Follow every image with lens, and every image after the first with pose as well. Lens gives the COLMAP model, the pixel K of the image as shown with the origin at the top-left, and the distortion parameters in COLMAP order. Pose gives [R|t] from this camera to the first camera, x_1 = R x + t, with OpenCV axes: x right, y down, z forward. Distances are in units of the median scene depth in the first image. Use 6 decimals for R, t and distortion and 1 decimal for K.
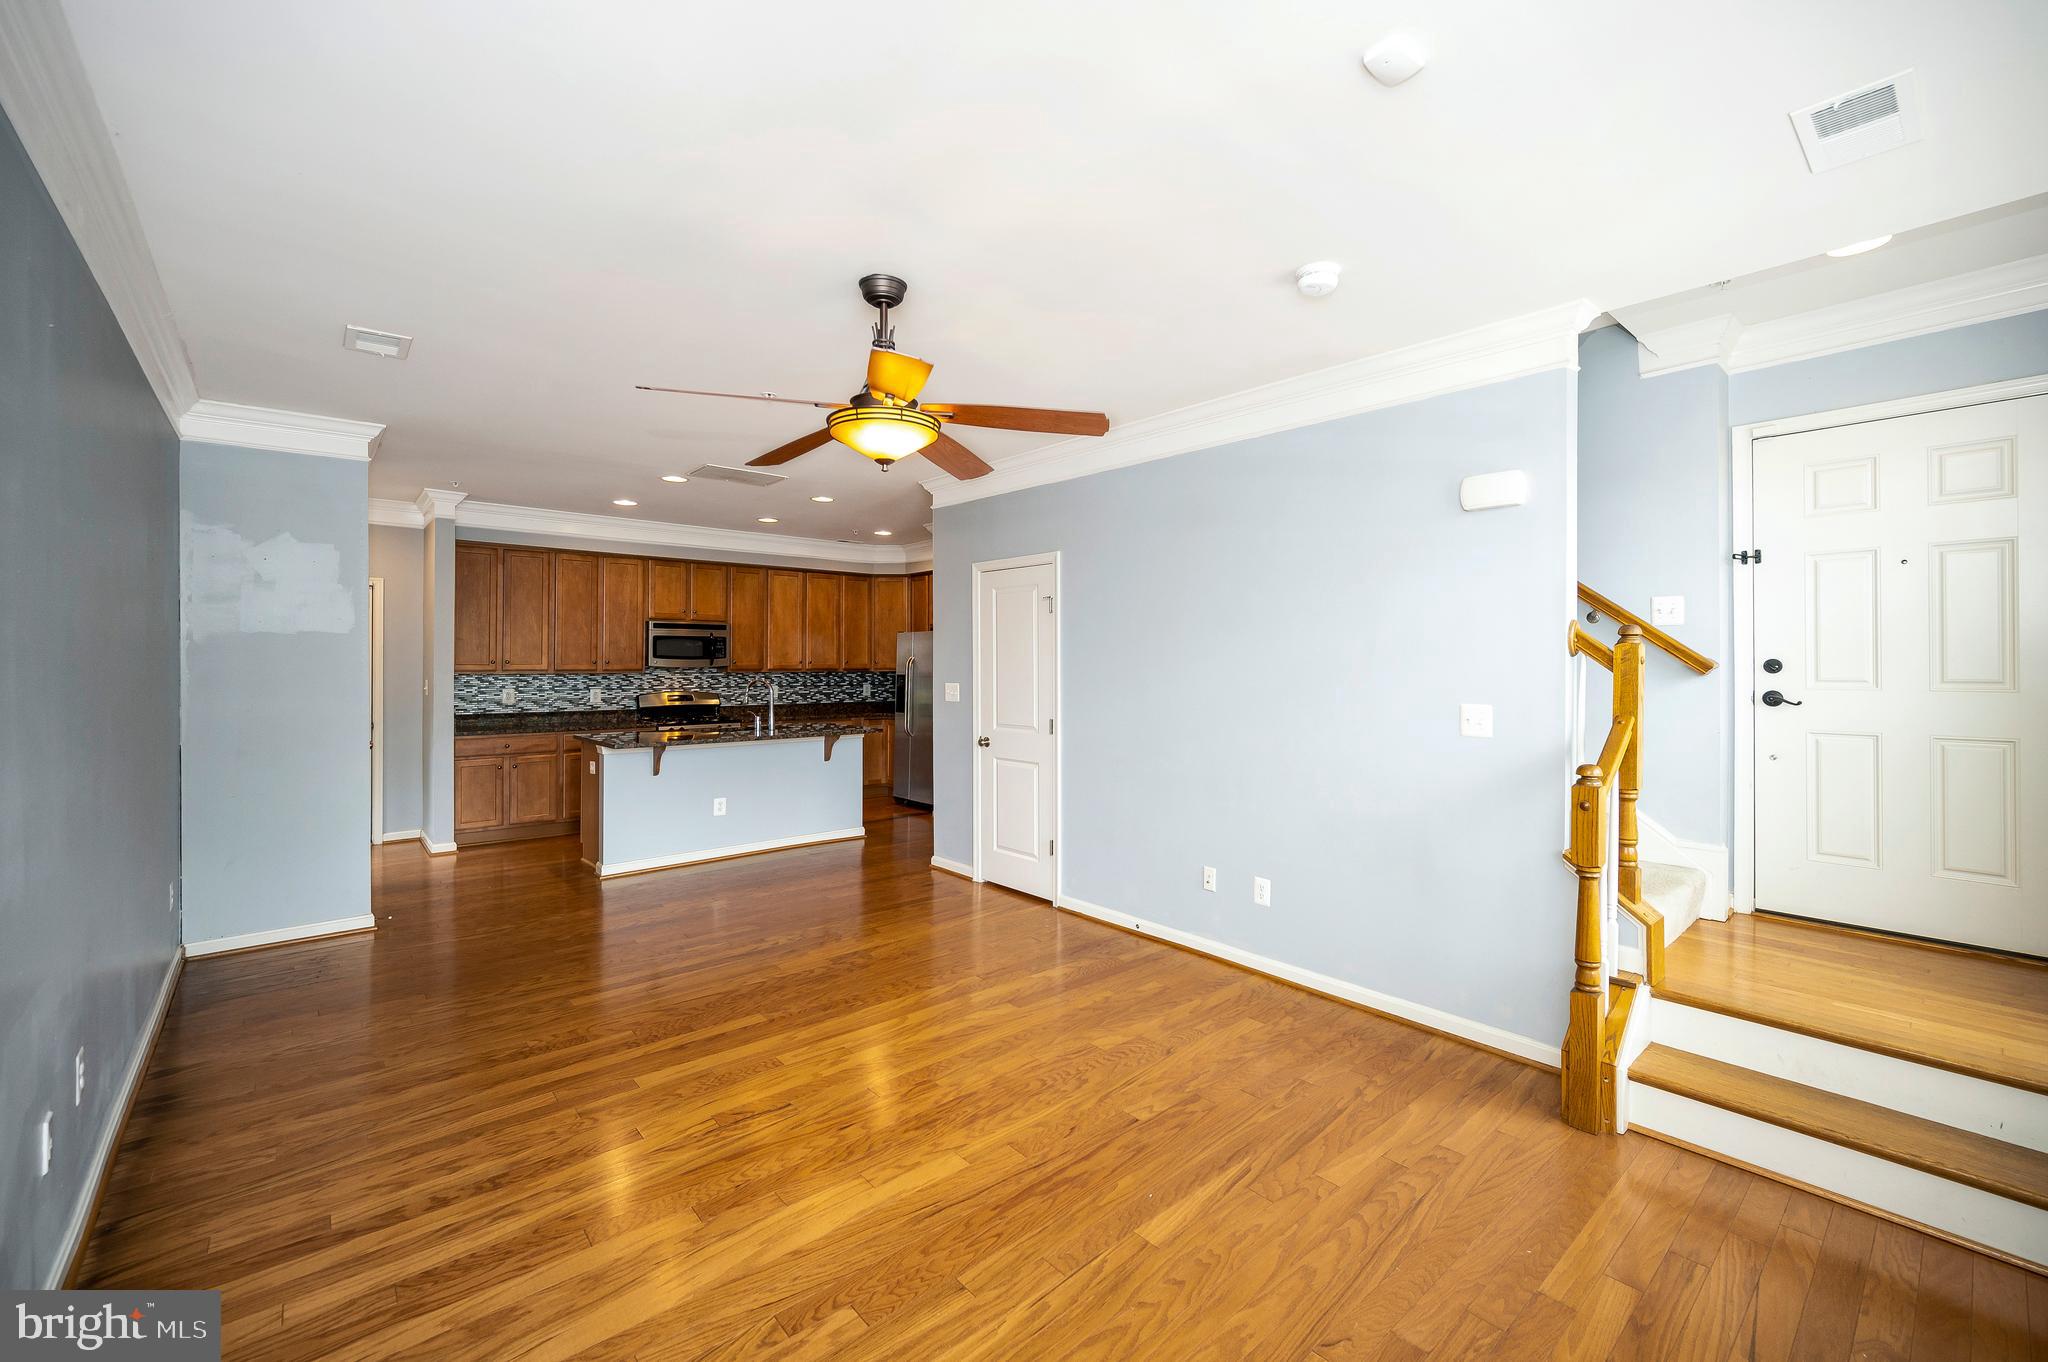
lens RADIAL K [[853.1, 0, 1058.5], [0, 853.1, 653.1], [0, 0, 1]] dist [0.016022, -0.000087]
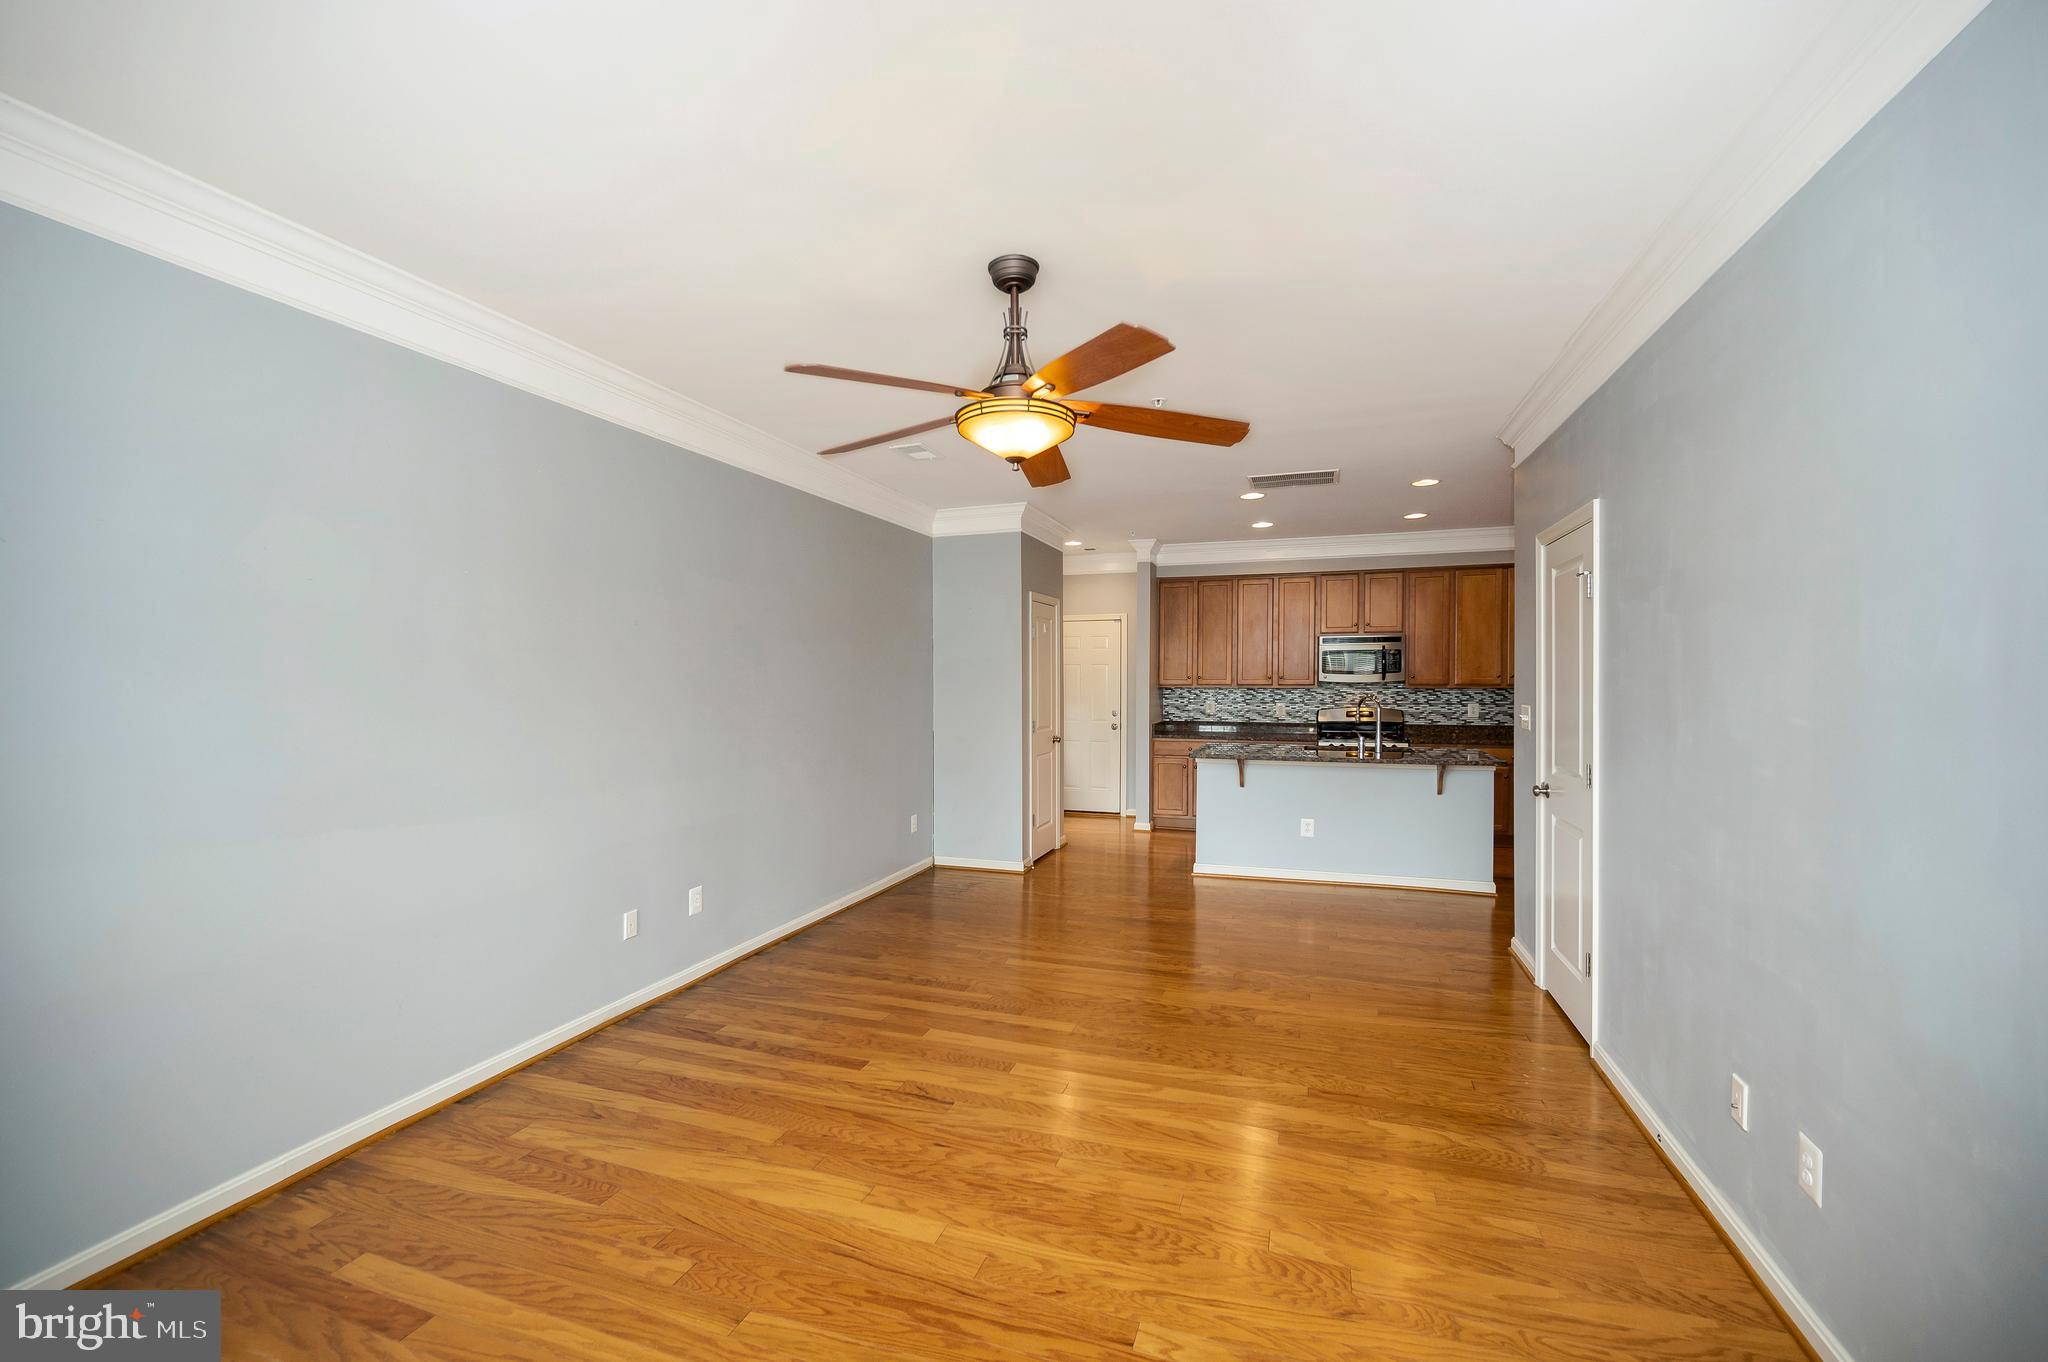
lens RADIAL K [[845.9, 0, 1024.0], [0, 845.9, 681.0], [0, 0, 1]] dist [0.000014, -0.000001]
pose [[0.480986, 0.000405, -0.876728, 0.313436], [0.012982, 0.999887, 0.007584, 0.004357], [0.876632, -0.015030, 0.480926, 0.296962]]
